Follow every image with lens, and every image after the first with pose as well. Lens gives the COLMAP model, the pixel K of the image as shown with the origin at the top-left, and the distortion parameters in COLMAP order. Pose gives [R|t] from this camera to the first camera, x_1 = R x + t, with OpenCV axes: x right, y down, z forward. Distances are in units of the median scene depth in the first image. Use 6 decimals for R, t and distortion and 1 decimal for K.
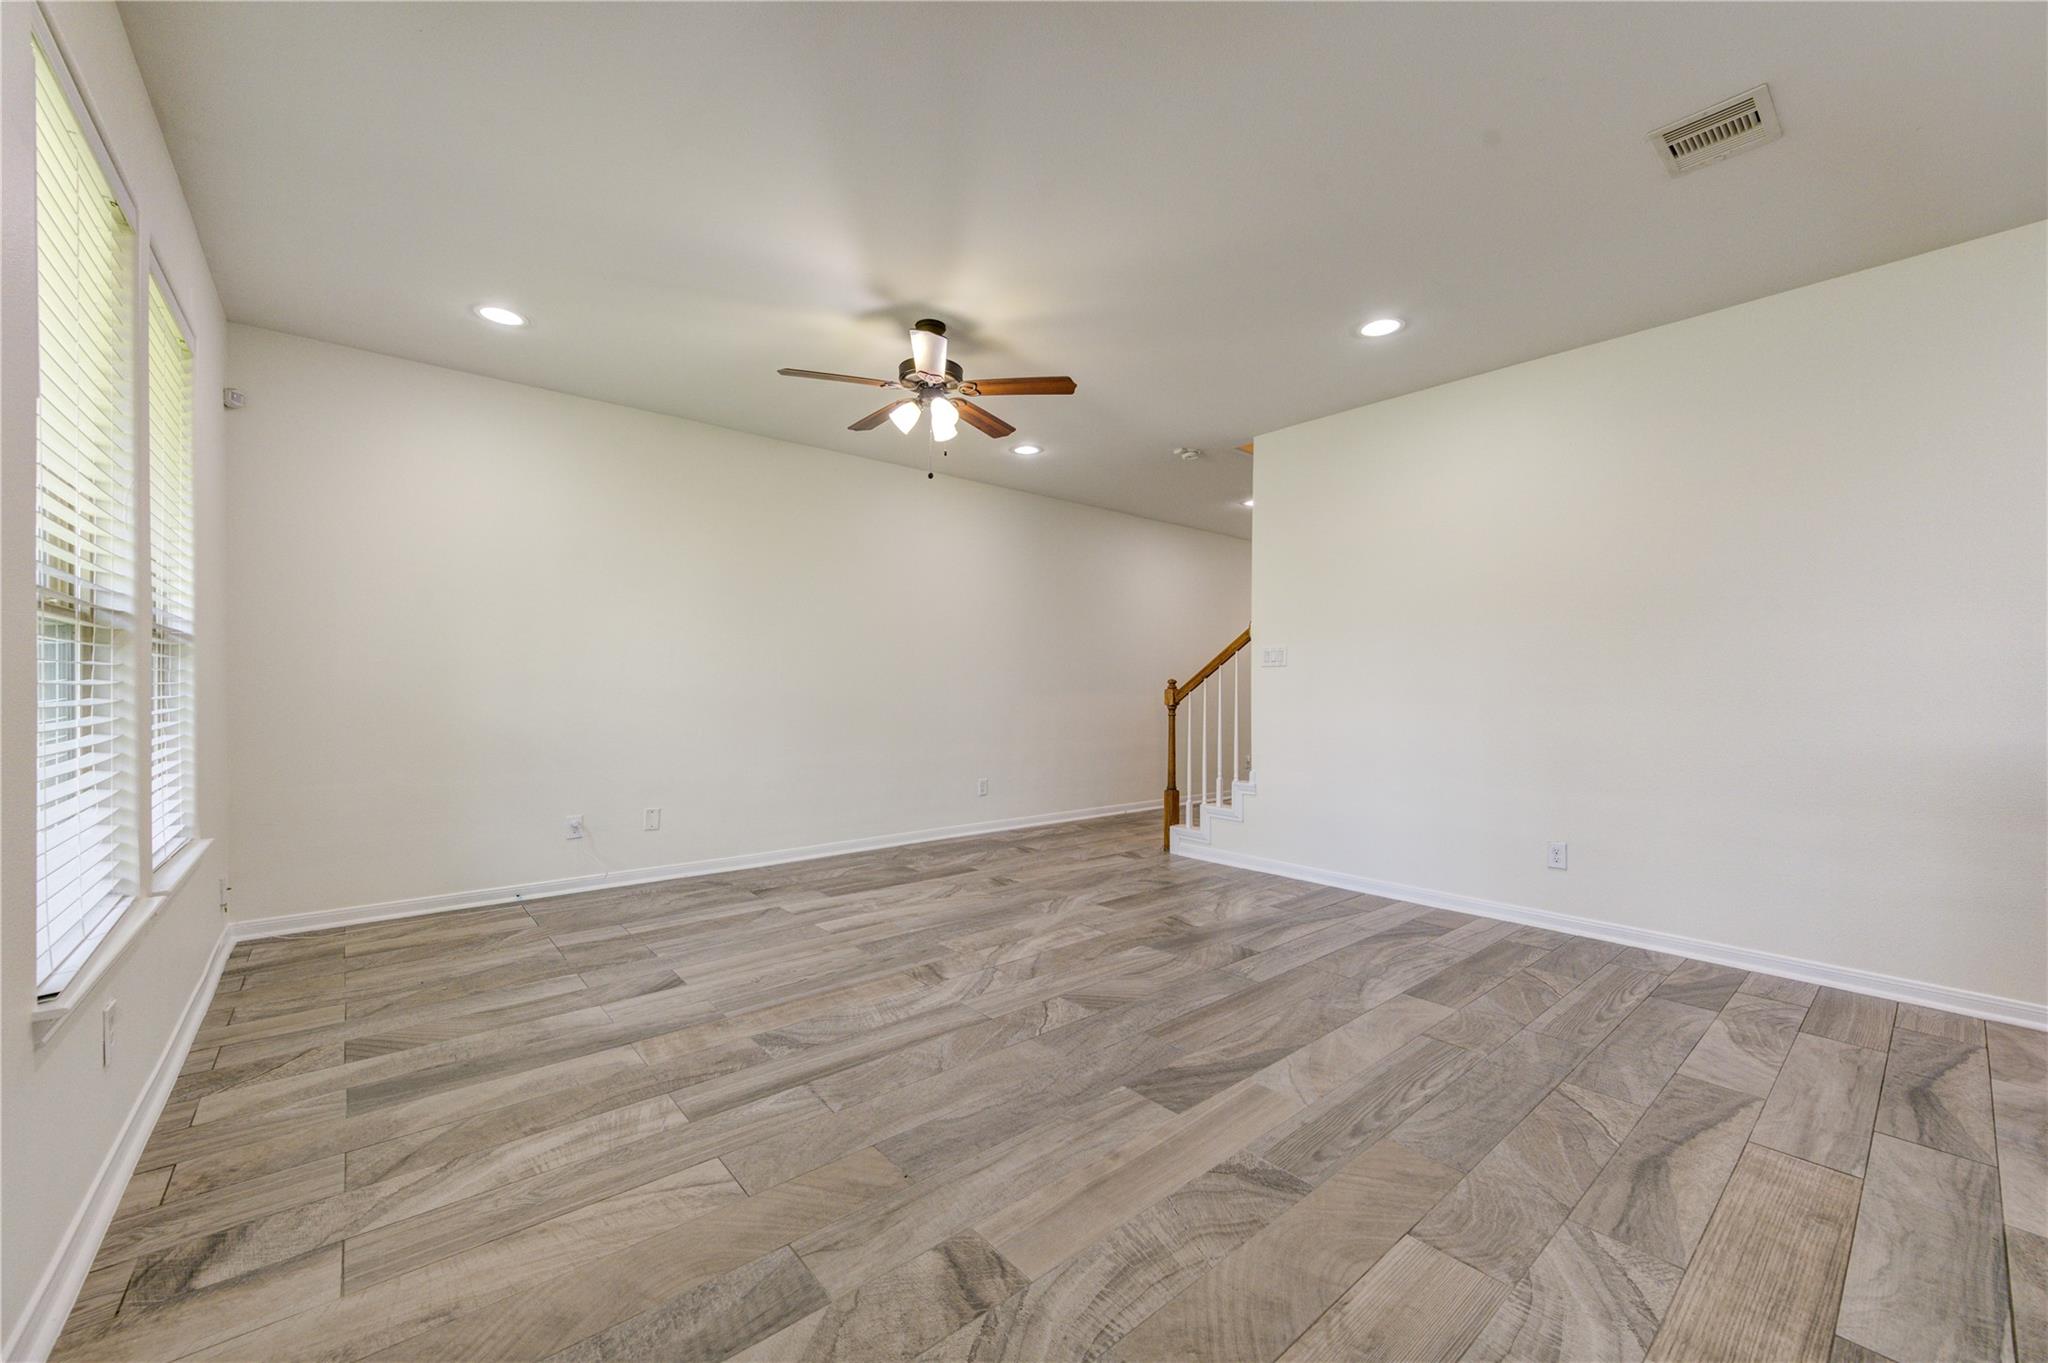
lens RADIAL K [[798.7, 0, 1029.6], [0, 798.7, 691.8], [0, 0, 1]] dist [0.002497, -0.000139]
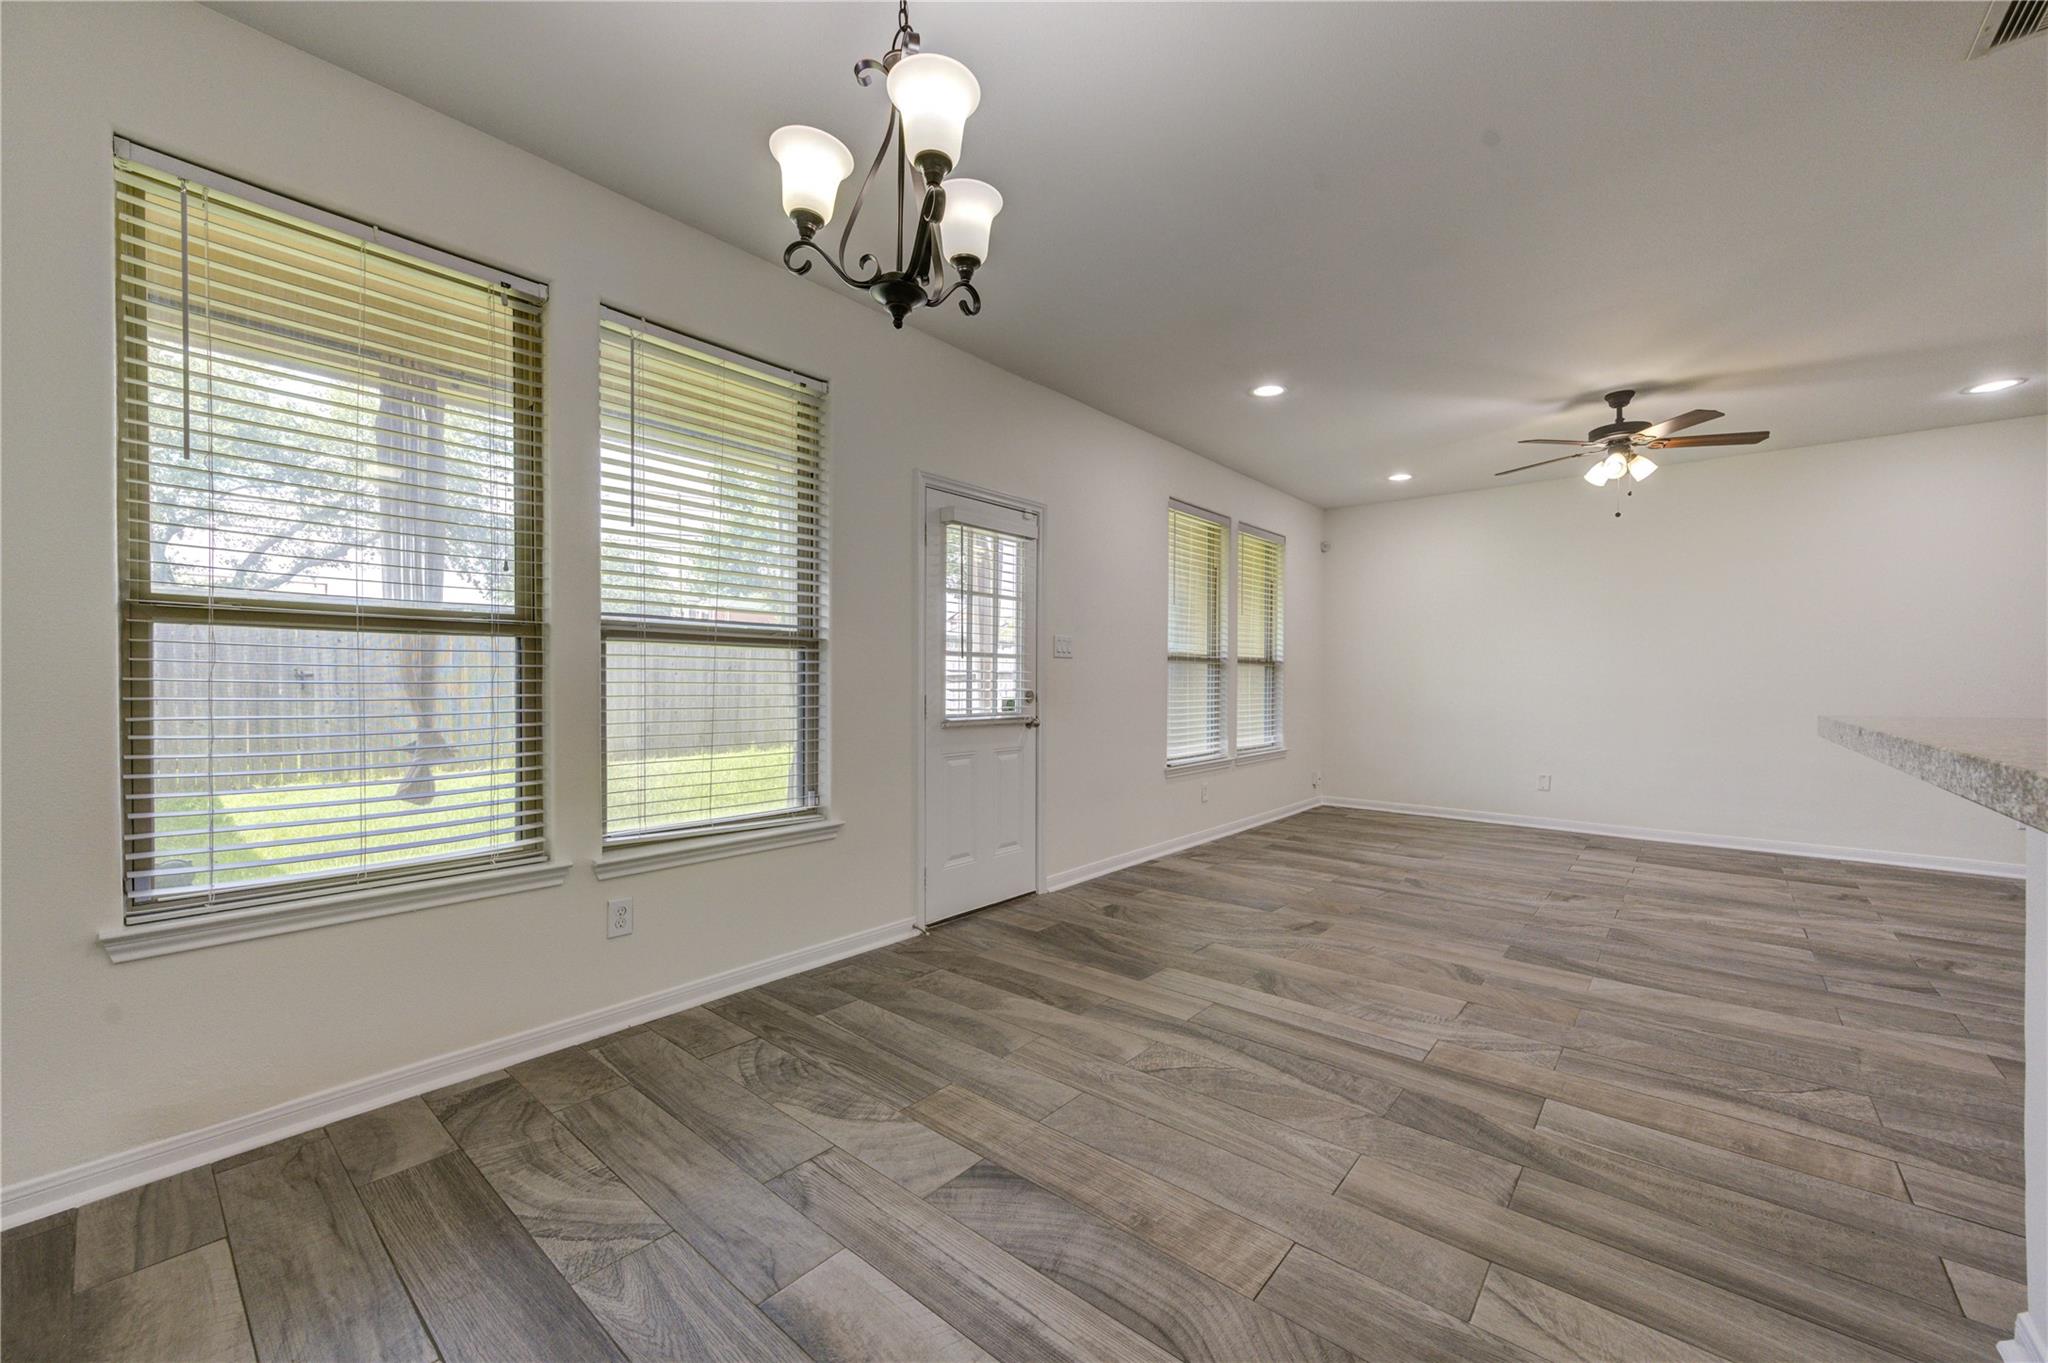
lens RADIAL K [[798.7, 0, 1029.6], [0, 798.7, 691.8], [0, 0, 1]] dist [0.002497, -0.000139]
pose [[0.160471, 0.012256, -0.986964, 1.166256], [-0.010027, 0.999892, 0.010787, 0.000641], [0.986990, 0.008165, 0.160576, -0.123550]]
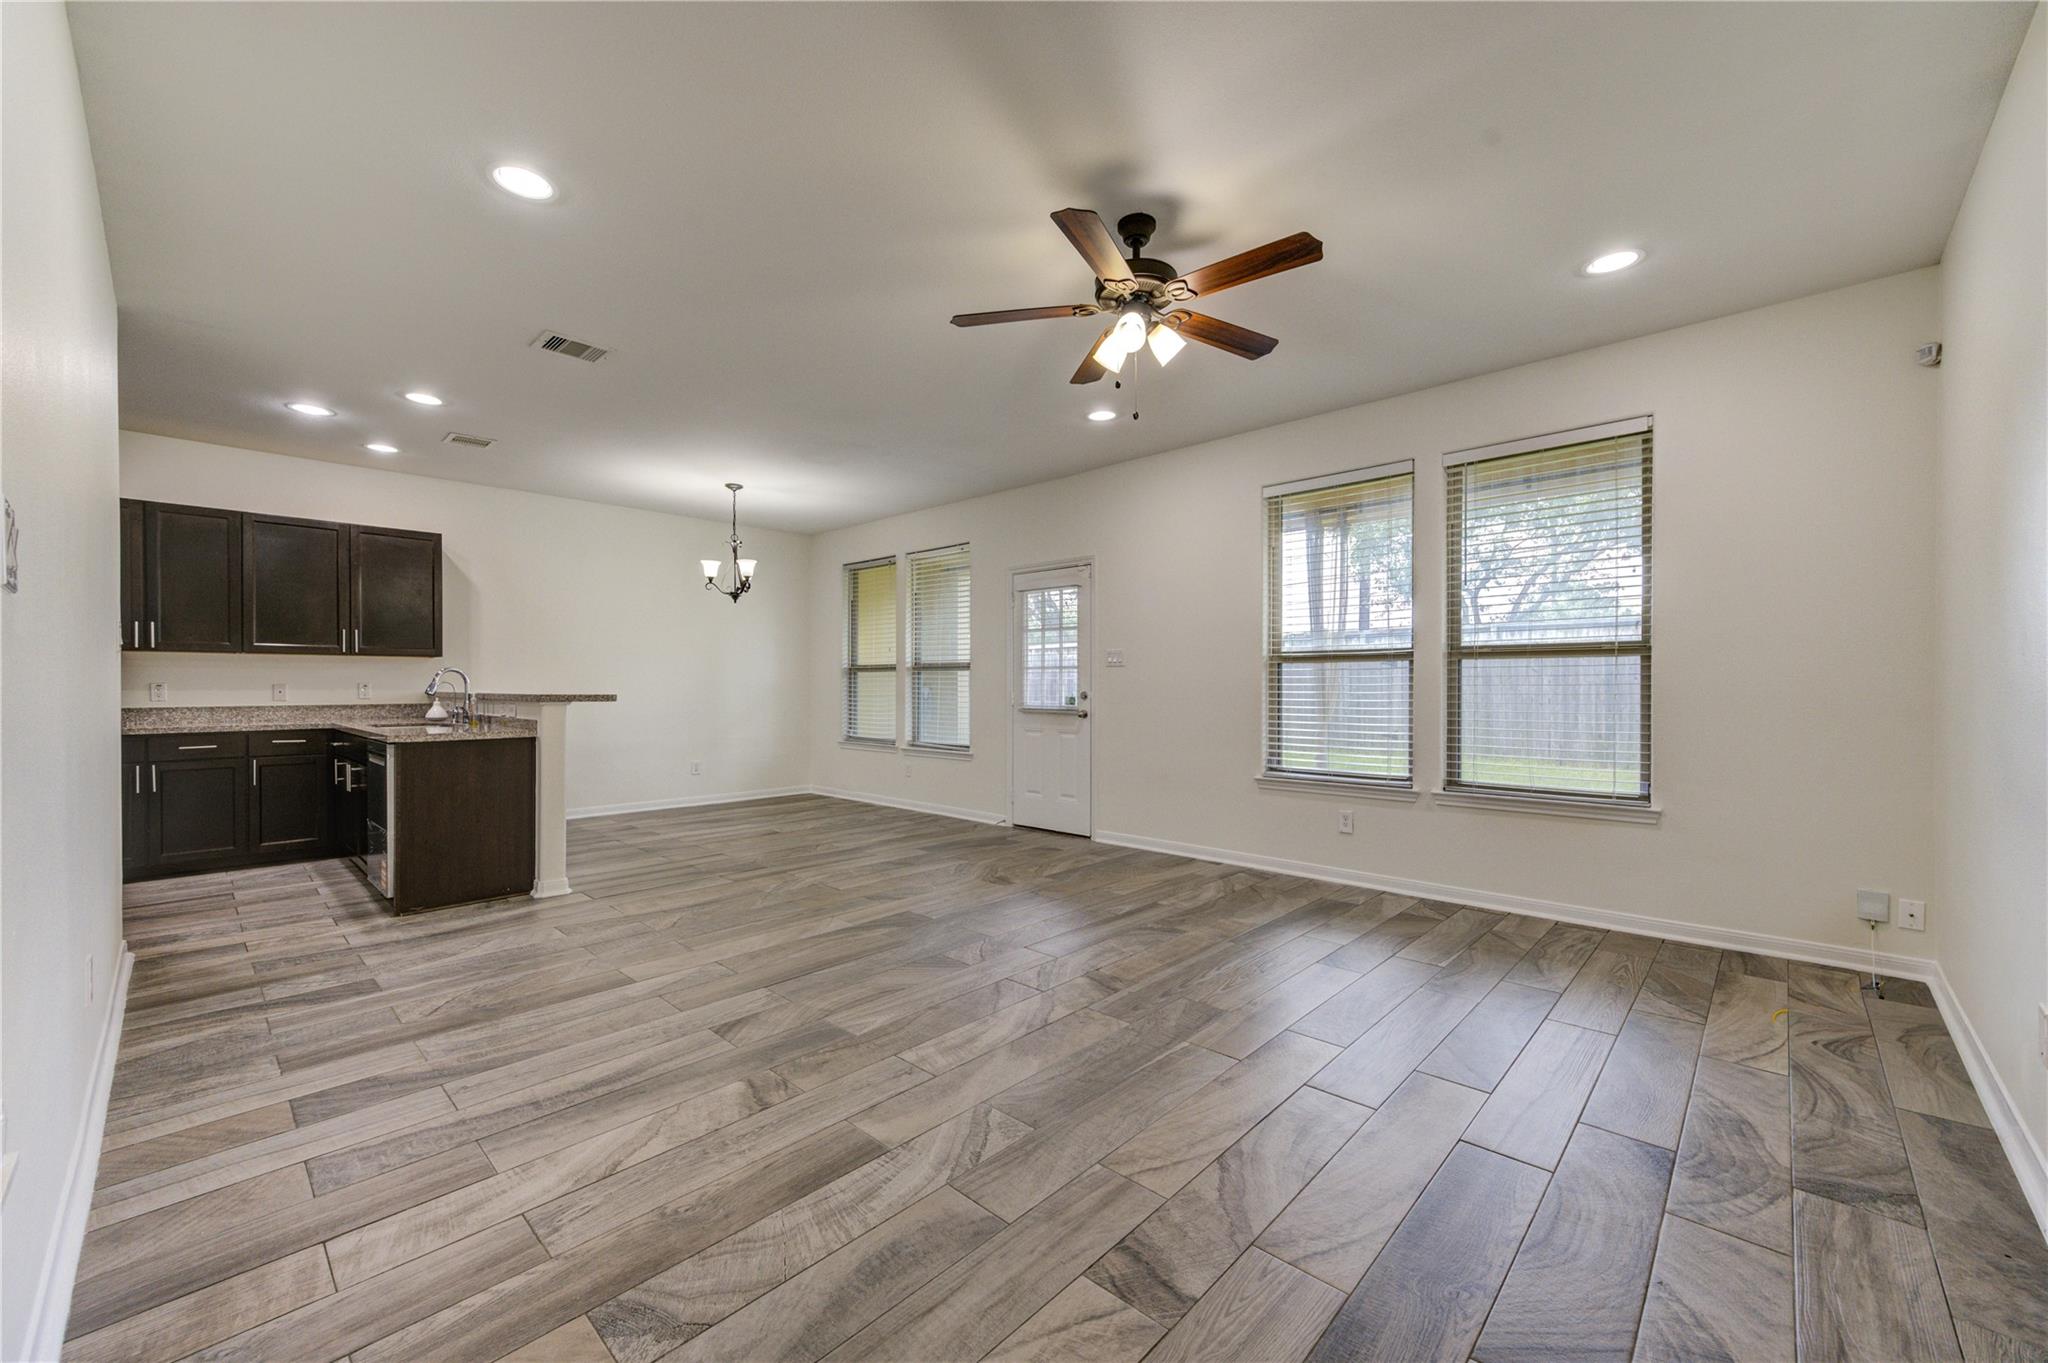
lens RADIAL K [[798.7, 0, 1029.6], [0, 798.7, 691.8], [0, 0, 1]] dist [0.002497, -0.000139]
pose [[-0.994307, -0.000940, -0.106552, 0.075212], [-0.002482, 0.999894, 0.014337, -0.013566], [0.106527, 0.014520, -0.994204, 2.148480]]
